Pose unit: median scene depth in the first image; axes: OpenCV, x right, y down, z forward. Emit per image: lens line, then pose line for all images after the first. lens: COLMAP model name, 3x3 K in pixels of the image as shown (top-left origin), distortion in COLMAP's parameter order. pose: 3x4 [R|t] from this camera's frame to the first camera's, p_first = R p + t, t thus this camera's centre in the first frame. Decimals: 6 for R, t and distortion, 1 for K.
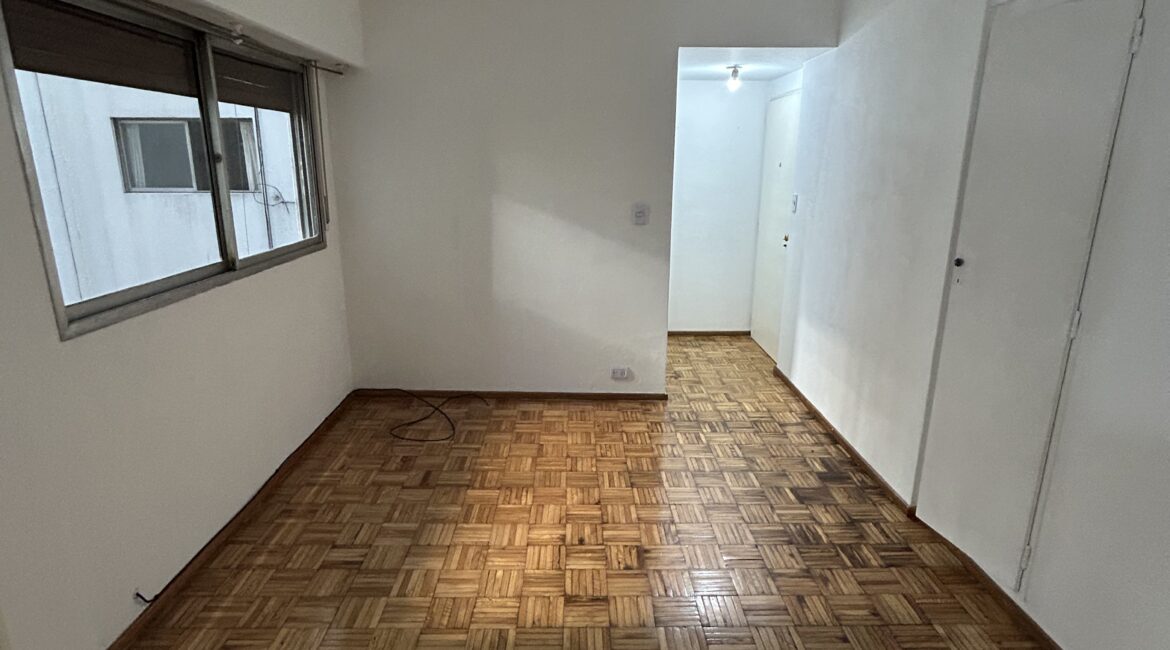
lens RADIAL K [[630.0, 0, 585.4], [0, 630.0, 323.0], [0, 0, 1]] dist [-0.006890, 0.007391]
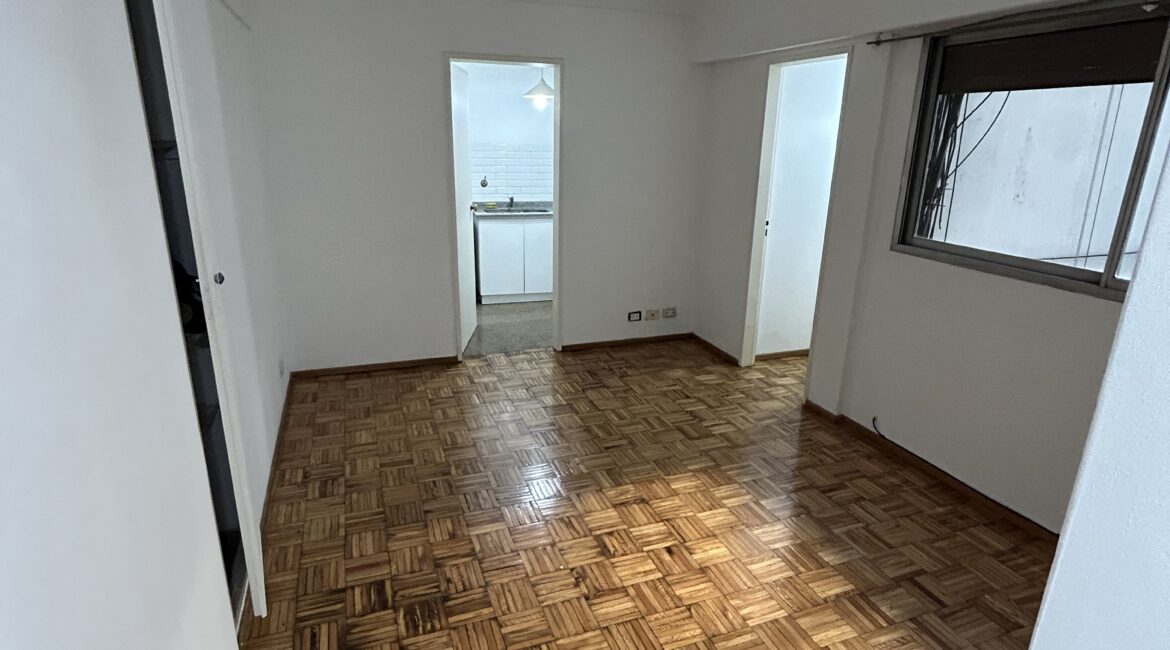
lens RADIAL K [[630.0, 0, 585.4], [0, 630.0, 323.0], [0, 0, 1]] dist [-0.006890, 0.007391]
pose [[-0.941642, 0.075060, -0.328141, 0.424442], [-0.107936, 0.856022, 0.505546, -0.439290], [0.318842, 0.511461, -0.797964, 1.644391]]
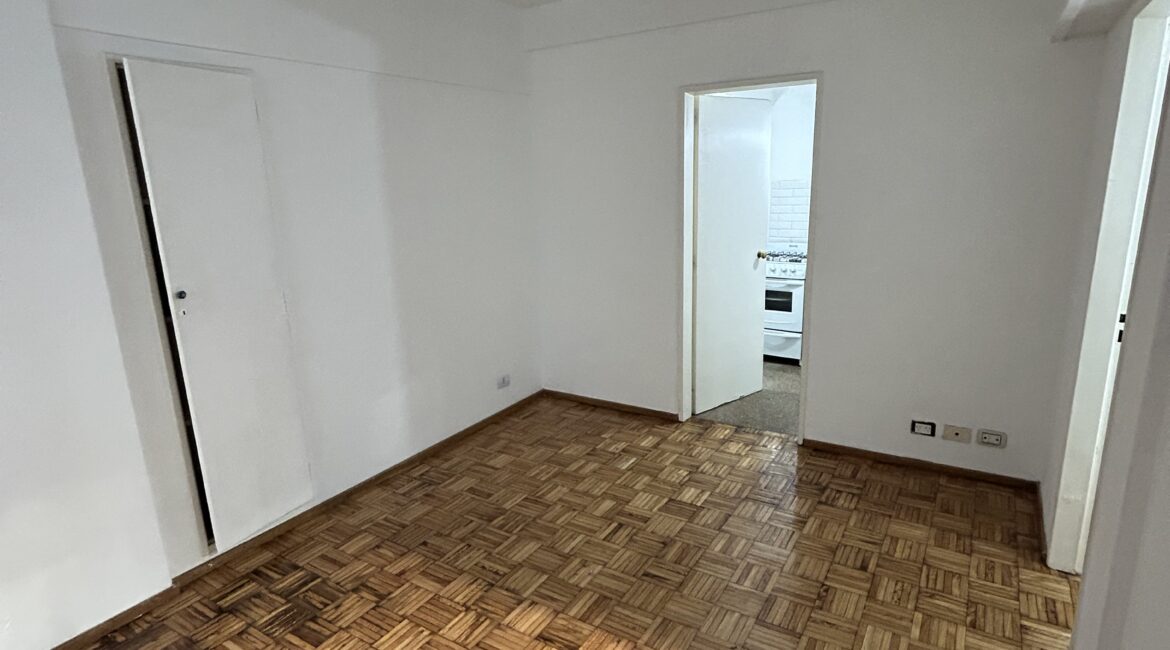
lens RADIAL K [[630.0, 0, 585.4], [0, 630.0, 323.0], [0, 0, 1]] dist [-0.006890, 0.007391]
pose [[-0.839149, -0.103756, 0.533913, -0.457002], [0.165390, 0.886475, 0.432212, -0.364892], [-0.518146, 0.450994, -0.726725, 1.342354]]
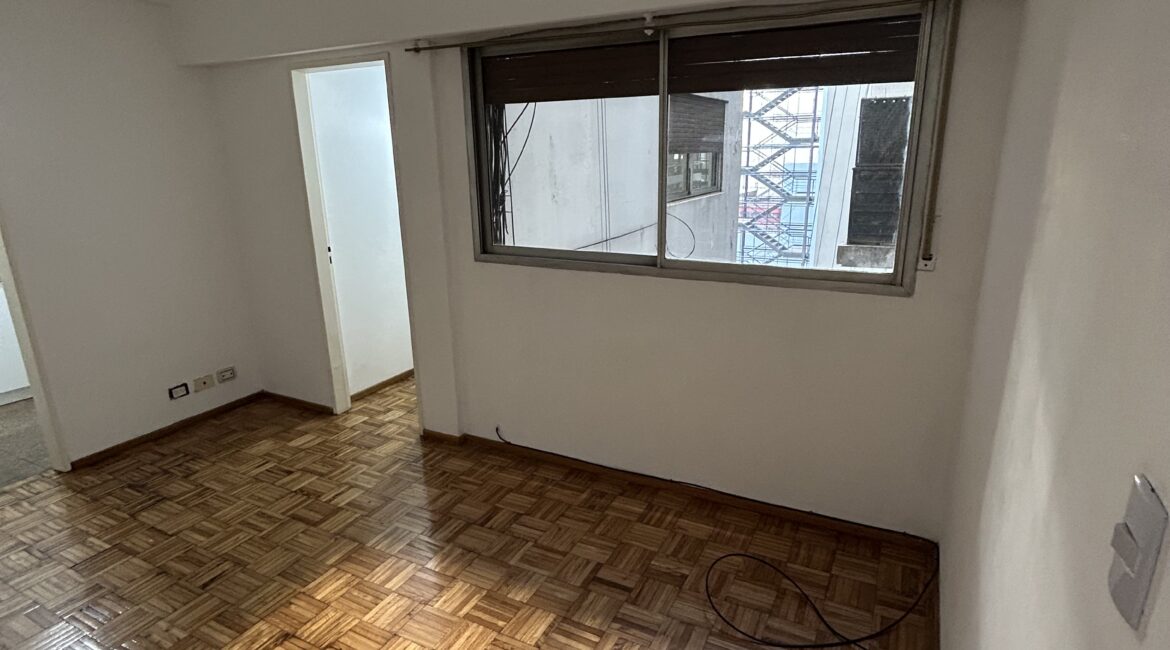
lens RADIAL K [[630.0, 0, 585.4], [0, 630.0, 323.0], [0, 0, 1]] dist [-0.006890, 0.007391]
pose [[-0.472354, 0.240441, -0.847980, 0.408903], [-0.209047, 0.904062, 0.372788, -0.391109], [0.856260, 0.353356, -0.376774, 1.453588]]
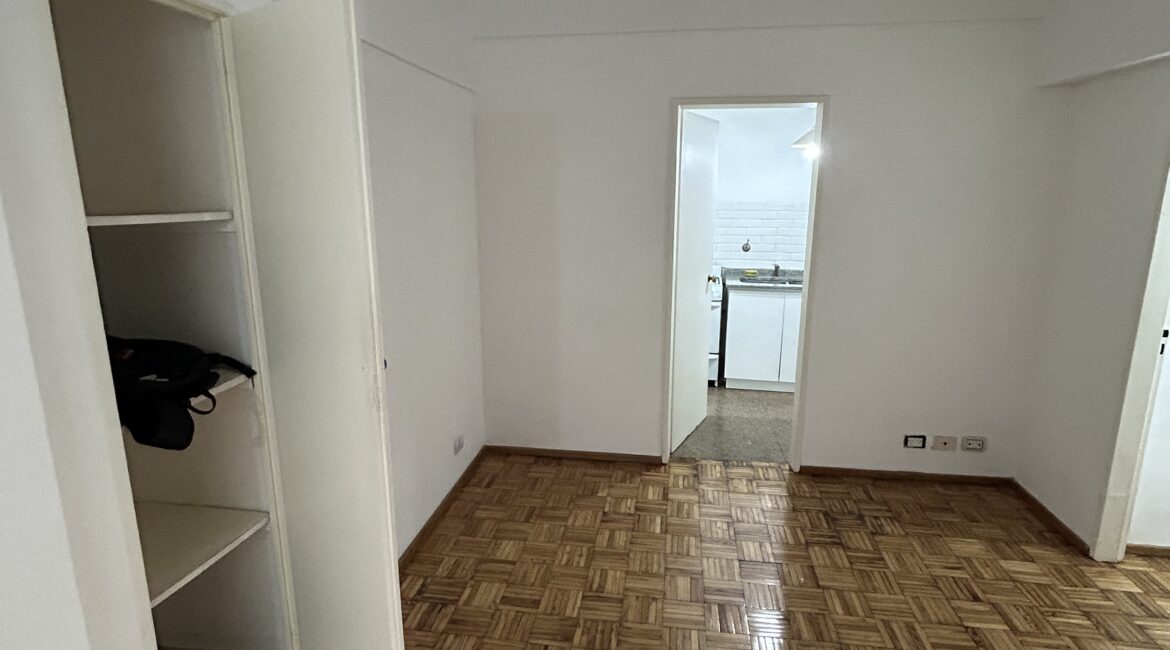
lens RADIAL K [[630.0, 0, 585.4], [0, 630.0, 323.0], [0, 0, 1]] dist [-0.006890, 0.007391]
pose [[-0.987766, -0.039094, 0.150962, 0.152113], [0.034018, 0.890731, 0.453255, -0.369264], [-0.152186, 0.452846, -0.878504, 1.328260]]
